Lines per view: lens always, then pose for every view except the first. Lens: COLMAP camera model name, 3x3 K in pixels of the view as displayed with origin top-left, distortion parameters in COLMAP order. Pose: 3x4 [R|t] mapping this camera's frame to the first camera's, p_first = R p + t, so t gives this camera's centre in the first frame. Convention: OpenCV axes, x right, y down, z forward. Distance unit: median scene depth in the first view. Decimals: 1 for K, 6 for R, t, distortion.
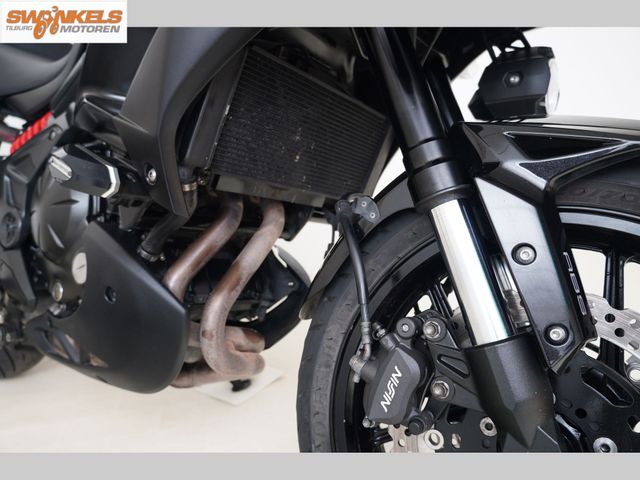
lens RADIAL K [[502.9, 0, 321.5], [0, 502.9, 237.2], [0, 0, 1]] dist [-0.053294, 0.001003]
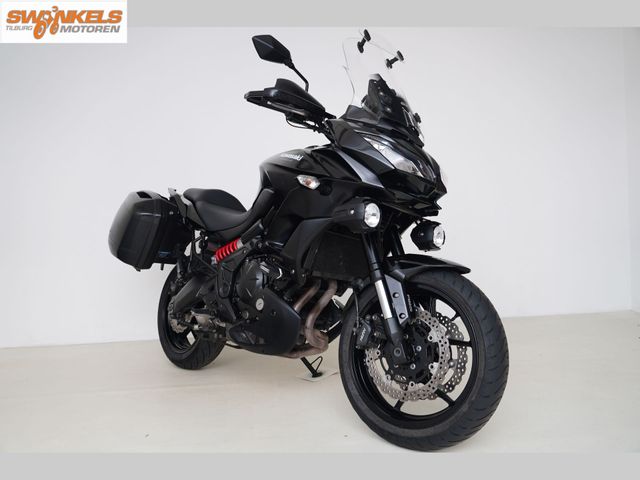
lens RADIAL K [[502.9, 0, 318.8], [0, 502.9, 238.3], [0, 0, 1]] dist [-0.053294, 0.001003]
pose [[0.989240, -0.005293, -0.146208, 0.235418], [-0.015701, 0.989734, -0.142059, 0.094735], [0.145459, 0.142826, 0.979001, -1.729725]]
